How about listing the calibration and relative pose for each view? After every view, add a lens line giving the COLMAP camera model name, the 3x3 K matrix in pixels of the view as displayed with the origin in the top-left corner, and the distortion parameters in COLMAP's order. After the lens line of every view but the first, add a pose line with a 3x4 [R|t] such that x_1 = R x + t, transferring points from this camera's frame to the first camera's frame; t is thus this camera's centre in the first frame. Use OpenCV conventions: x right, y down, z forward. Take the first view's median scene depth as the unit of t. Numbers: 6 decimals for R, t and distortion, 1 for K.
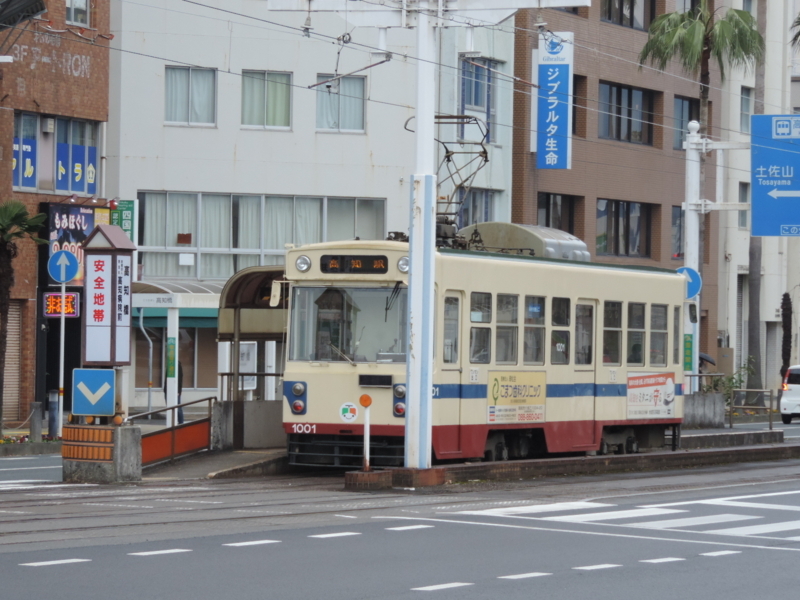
lens RADIAL K [[3603.9, 0, 398.2], [0, 3603.9, 300.4], [0, 0, 1]] dist [-0.001018, 0.000000]
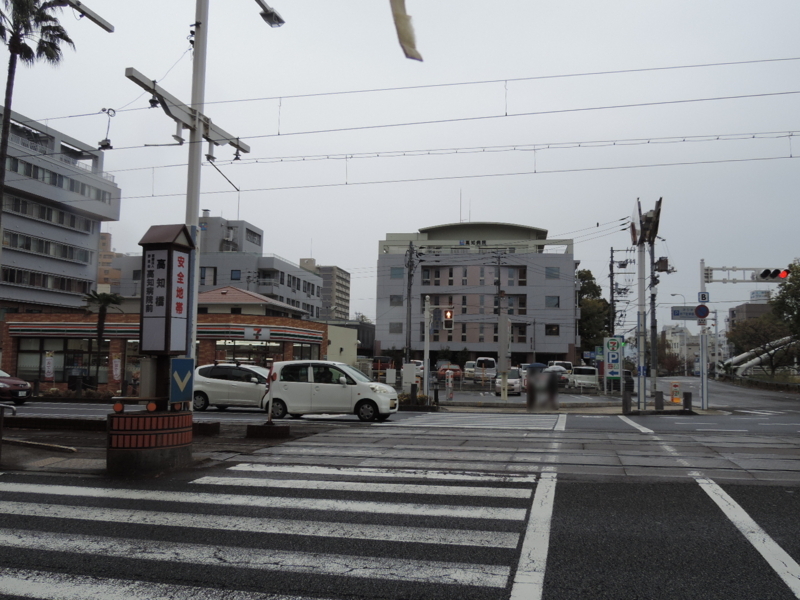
lens RADIAL K [[701.9, 0, 401.4], [0, 701.9, 301.0], [0, 0, 1]] dist [-0.016607, 0.017141]
pose [[-0.206133, 0.063163, 0.976483, -0.335249], [-0.020415, 0.997420, -0.068827, 0.016871], [-0.978311, -0.034122, -0.204312, 1.093061]]
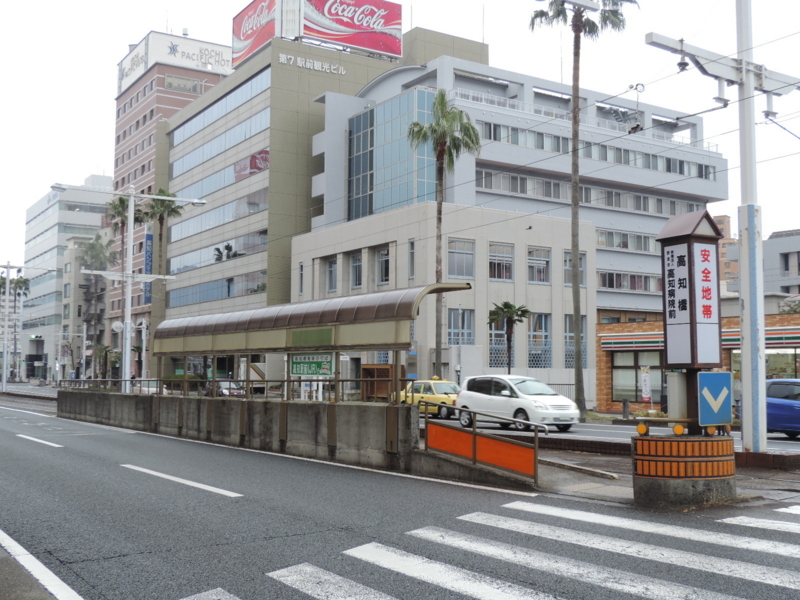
lens RADIAL K [[916.9, 0, 399.6], [0, 916.9, 302.0], [0, 0, 1]] dist [-0.049111, 0.000000]
pose [[0.521117, 0.048349, 0.852114, -0.350404], [0.005394, 0.998188, -0.059936, 0.016659], [-0.853468, 0.035831, 0.519912, 1.059344]]
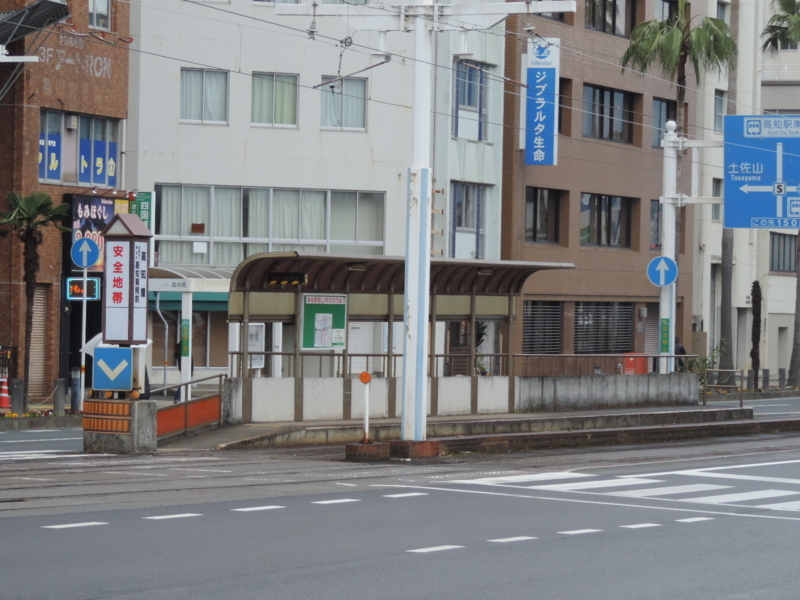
lens RADIAL K [[3387.5, 0, 401.7], [0, 3387.5, 299.9], [0, 0, 1]] dist [-0.050048, 0.000000]
pose [[0.999989, 0.003982, 0.002330, -0.000664], [-0.004000, 0.999964, 0.007531, -0.003409], [-0.002300, -0.007540, 0.999969, -0.012325]]
